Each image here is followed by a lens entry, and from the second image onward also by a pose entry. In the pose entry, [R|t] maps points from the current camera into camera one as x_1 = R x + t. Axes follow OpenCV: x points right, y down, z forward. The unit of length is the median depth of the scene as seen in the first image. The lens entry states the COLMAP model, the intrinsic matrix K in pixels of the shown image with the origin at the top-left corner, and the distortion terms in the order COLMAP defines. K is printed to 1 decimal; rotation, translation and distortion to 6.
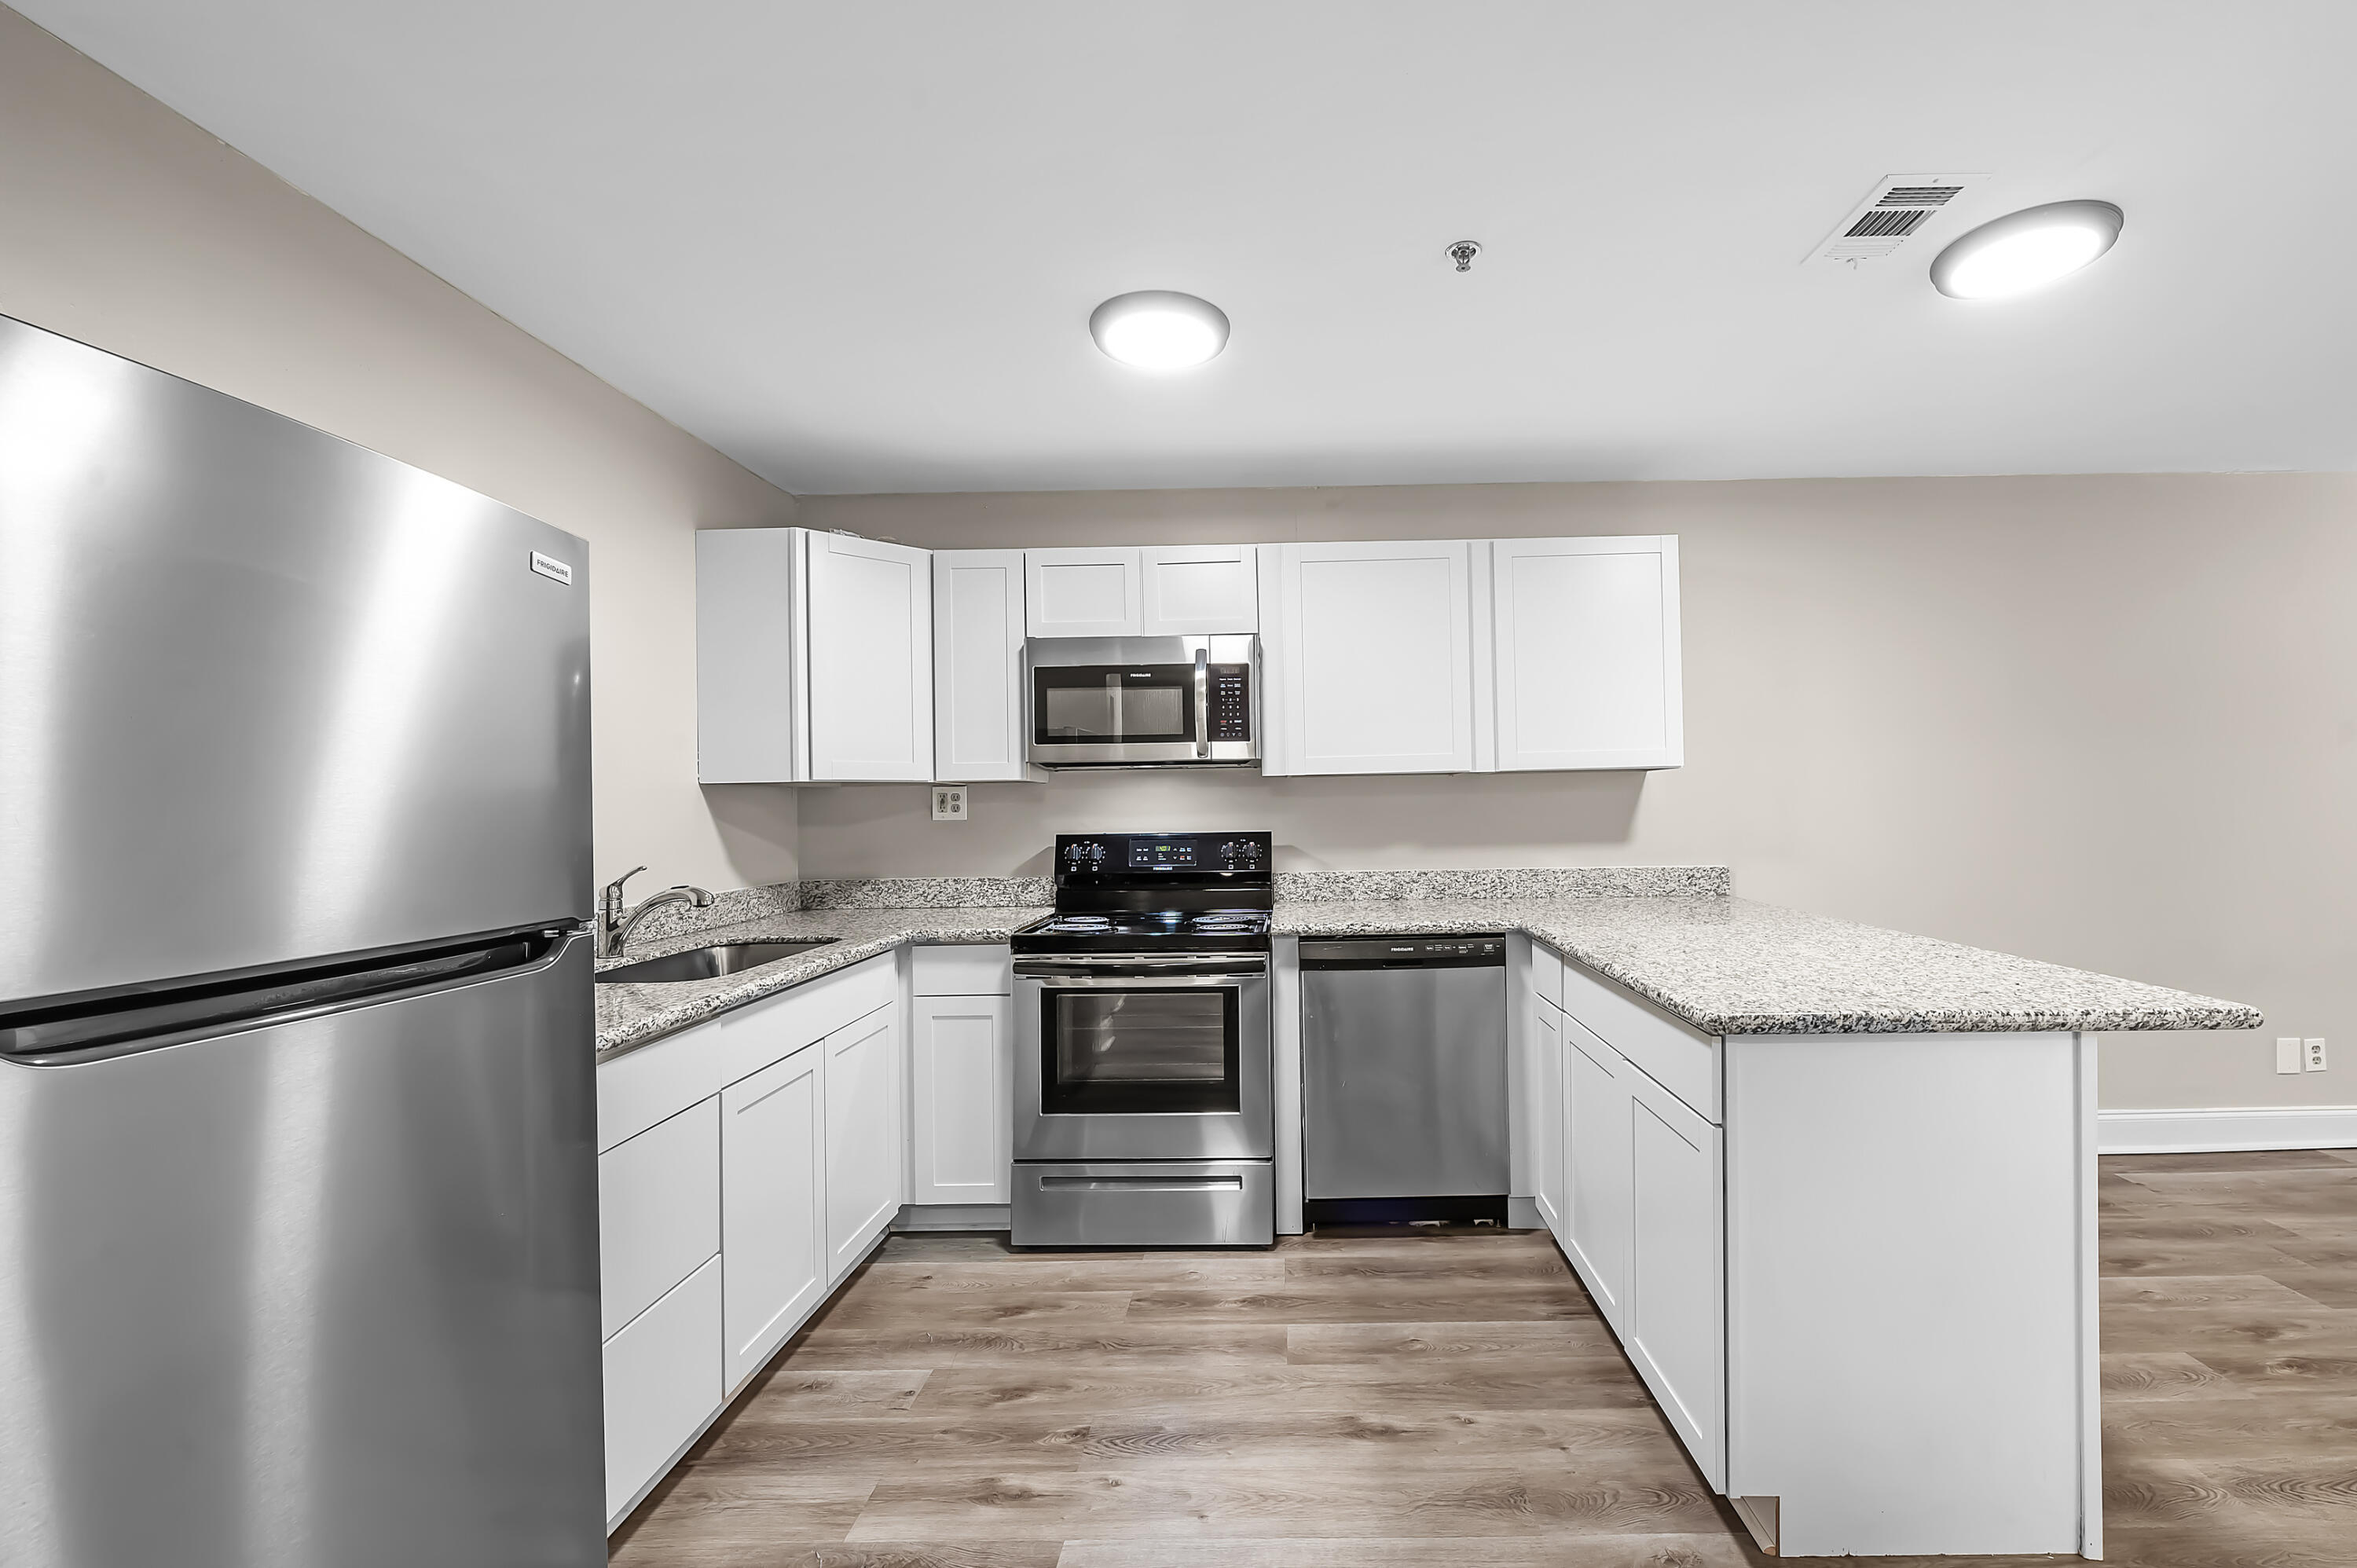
lens RADIAL K [[1001.0, 0, 1259.5], [0, 1001.0, 827.6], [0, 0, 1]] dist [-0.008706, -0.000106]
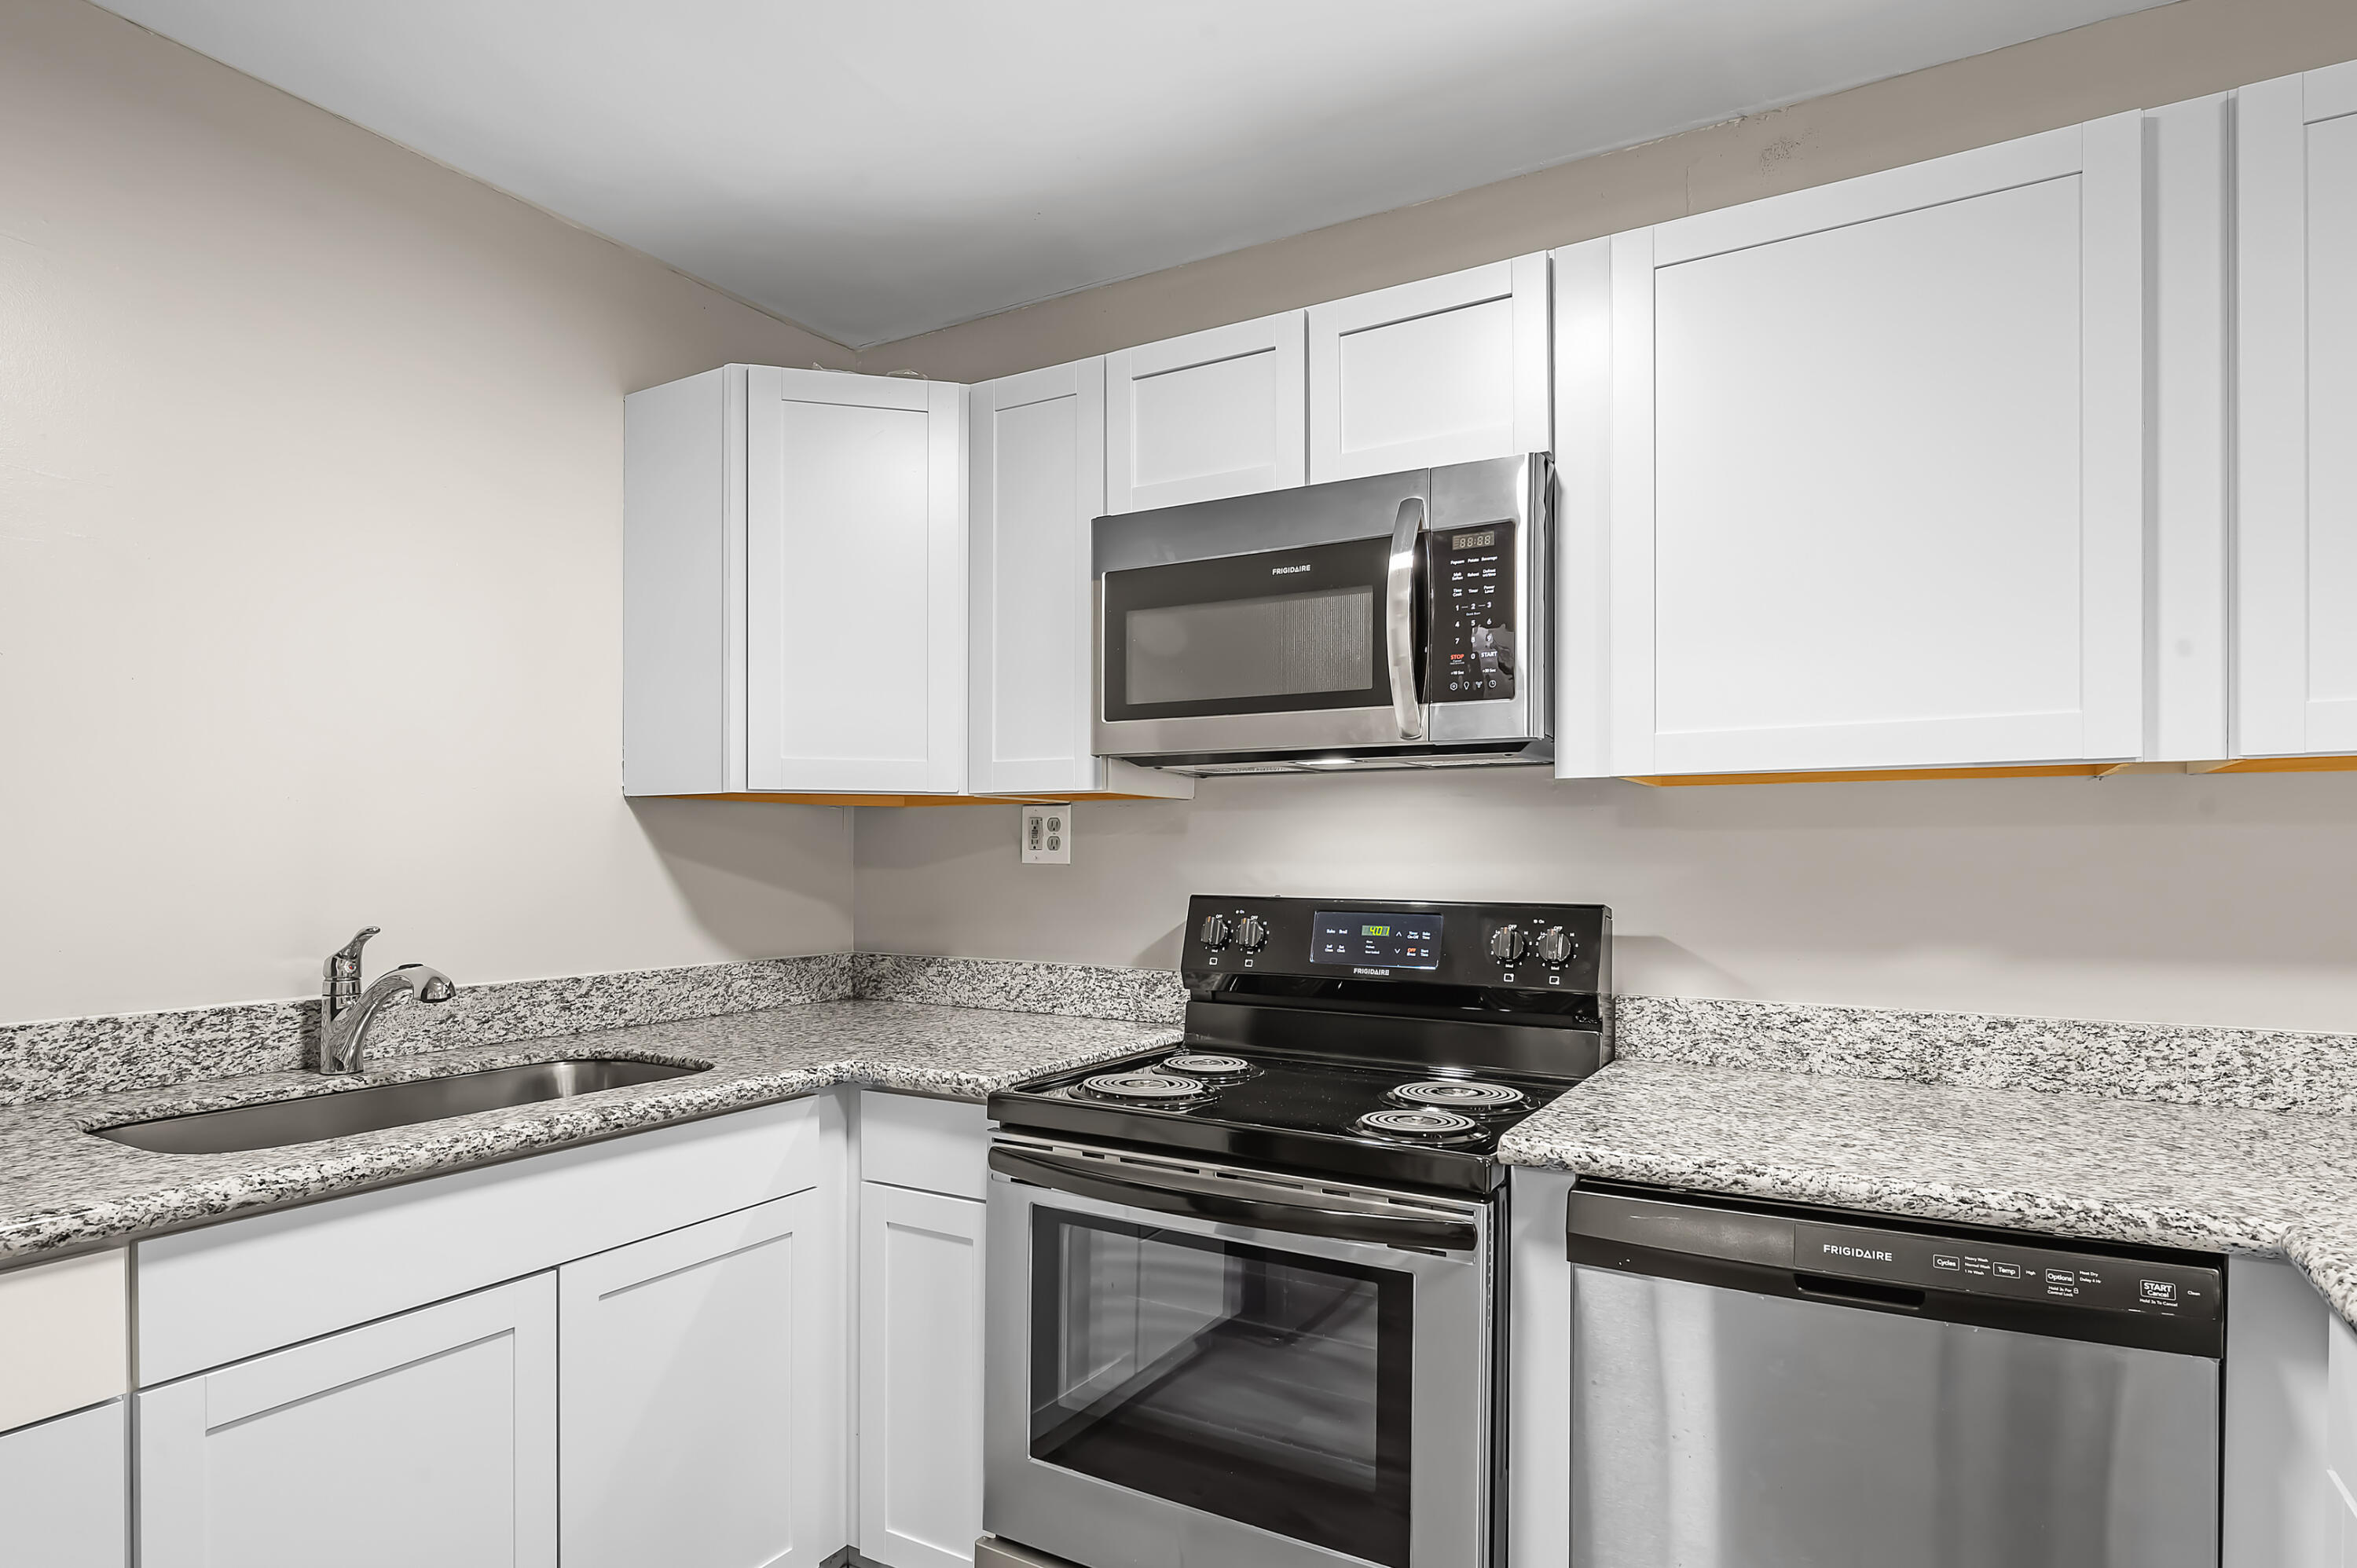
lens RADIAL K [[1269.1, 0, 1179.5], [0, 1269.1, 875.9], [0, 0, 1]] dist [-0.006922, -0.000564]
pose [[0.871625, 0.027180, -0.489419, 0.134046], [-0.027955, 0.999593, 0.005727, -0.007457], [0.489376, 0.008689, 0.872030, 0.437590]]
